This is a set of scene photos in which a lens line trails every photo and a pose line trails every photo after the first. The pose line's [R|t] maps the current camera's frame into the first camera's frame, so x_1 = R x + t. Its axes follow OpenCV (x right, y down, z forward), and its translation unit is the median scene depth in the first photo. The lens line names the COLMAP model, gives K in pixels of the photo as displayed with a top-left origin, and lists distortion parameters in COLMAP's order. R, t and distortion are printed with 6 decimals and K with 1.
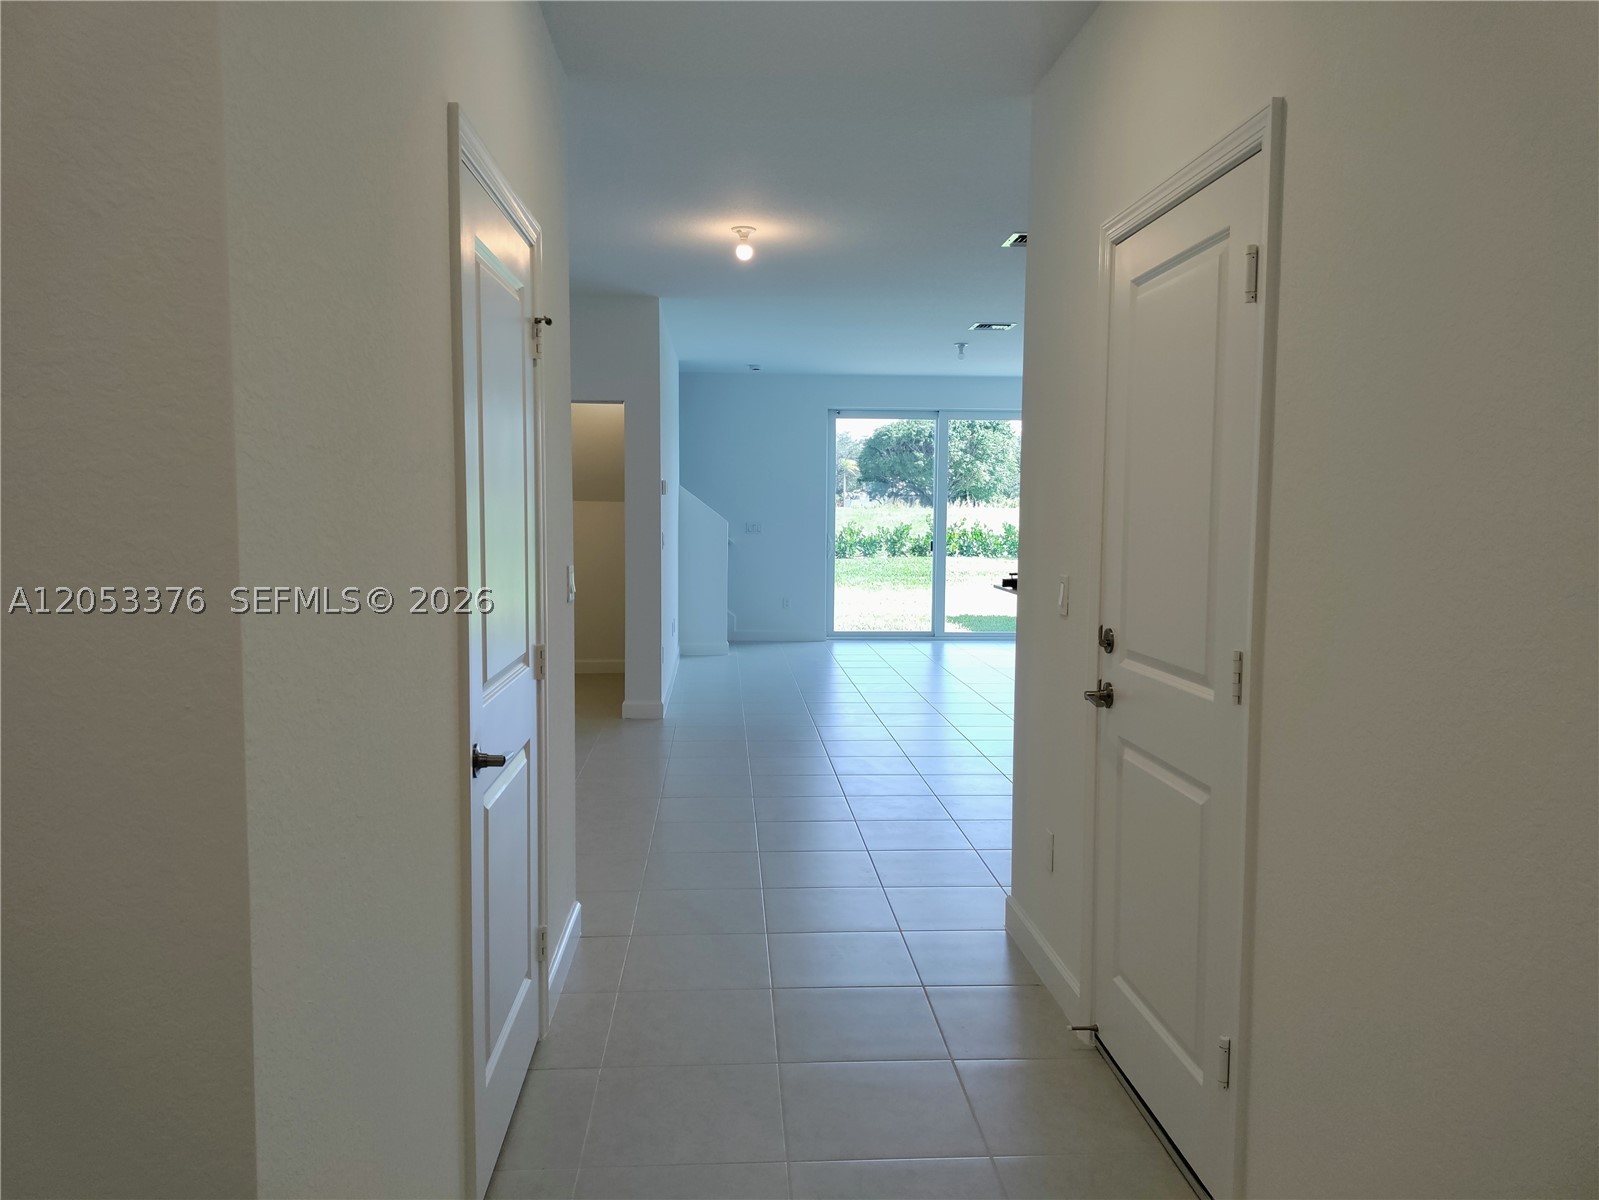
lens RADIAL K [[1175.2, 0, 797.5], [0, 1175.2, 594.9], [0, 0, 1]] dist [0.078054, -0.087251]
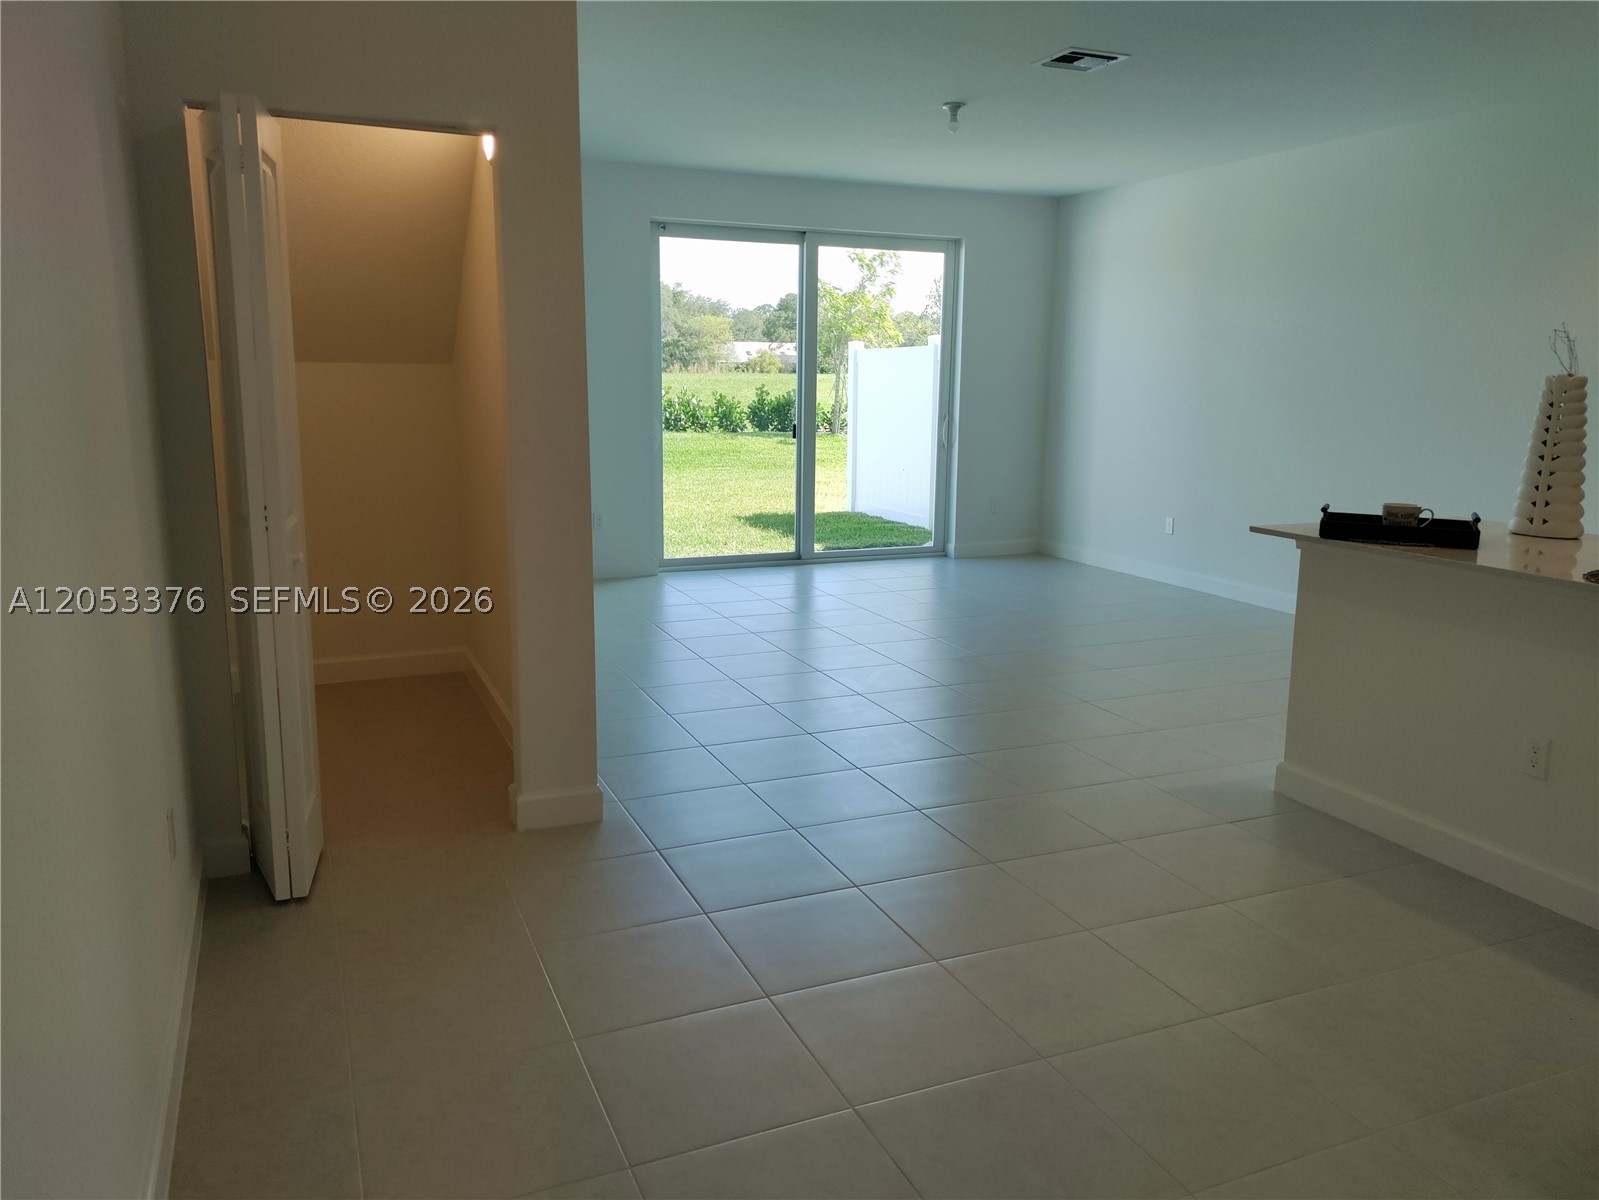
lens RADIAL K [[1180.4, 0, 796.1], [0, 1180.4, 602.1], [0, 0, 1]] dist [0.011055, -0.011197]
pose [[0.943787, -0.060730, 0.324926, -0.056858], [0.021910, 0.992310, 0.121824, -0.012338], [-0.329826, -0.107857, 0.937860, 0.157655]]
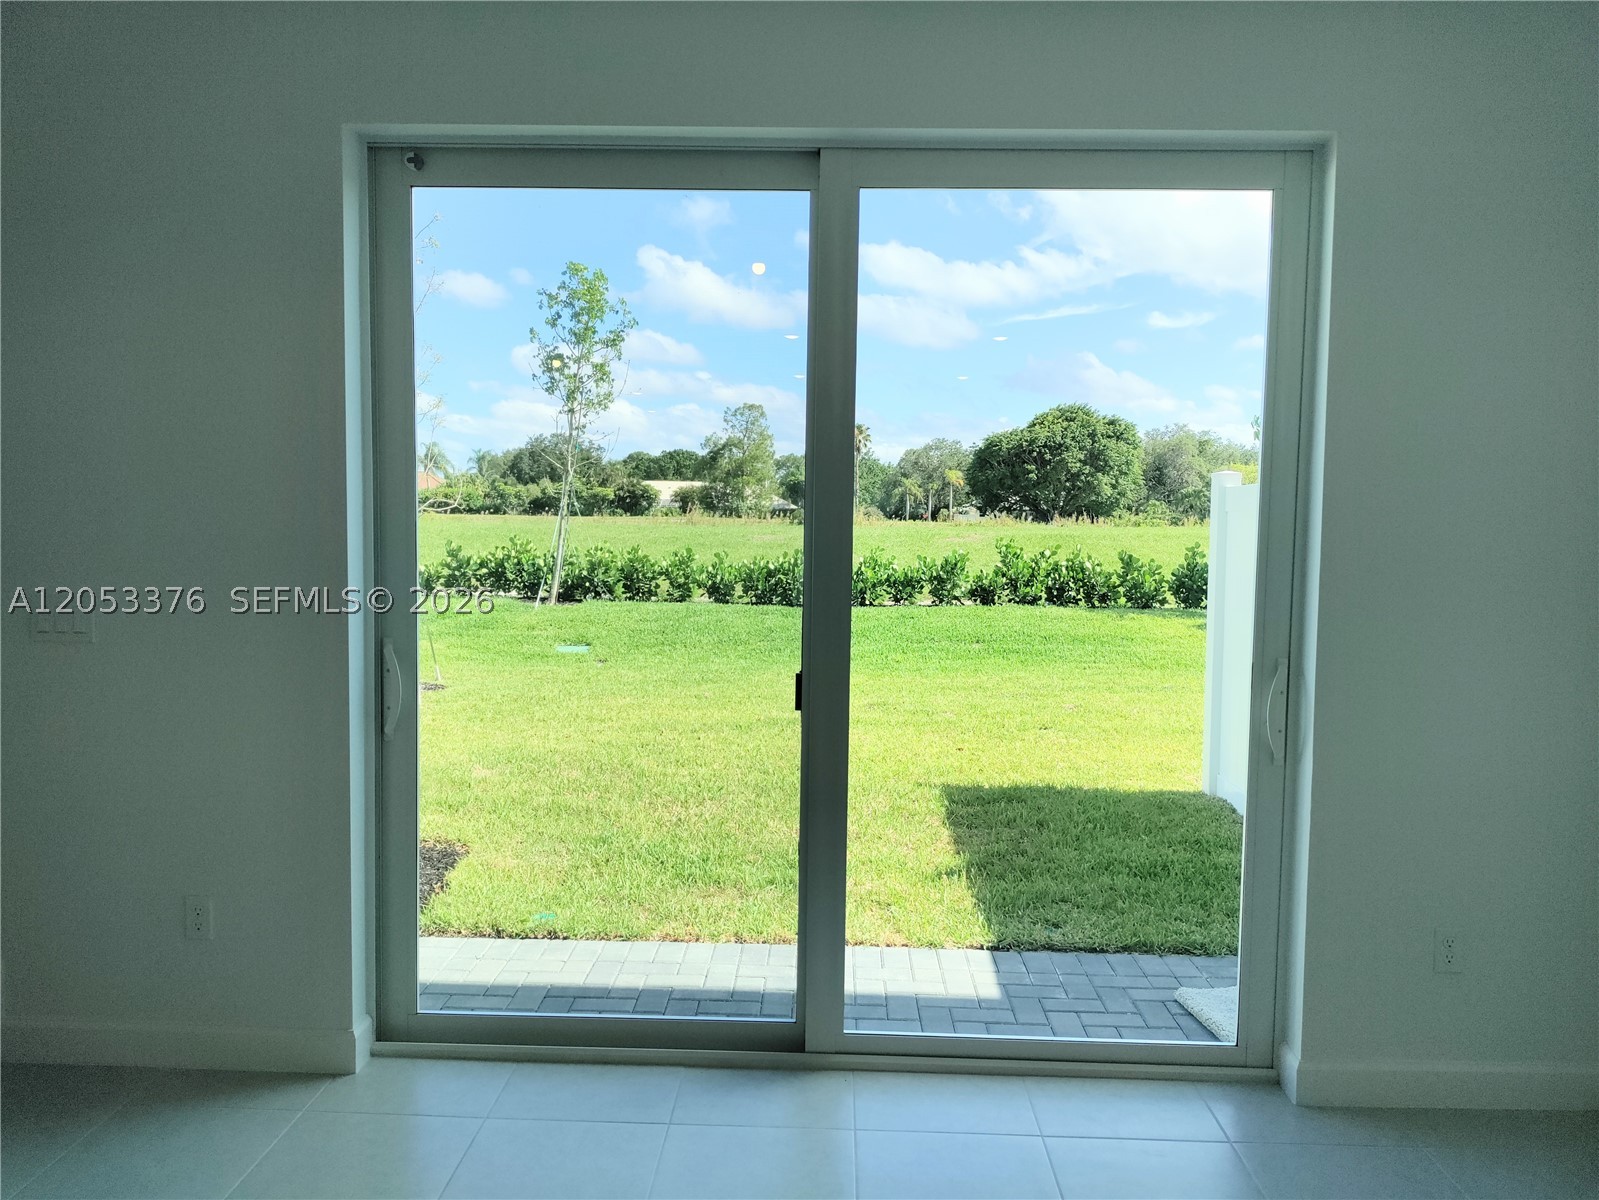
lens RADIAL K [[1175.2, 0, 797.5], [0, 1175.2, 594.9], [0, 0, 1]] dist [0.078054, -0.087251]
pose [[0.995007, 0.012897, -0.098970, 0.066399], [-0.014124, 0.999832, -0.011702, -0.028435], [0.098802, 0.013042, 0.995022, 0.354931]]
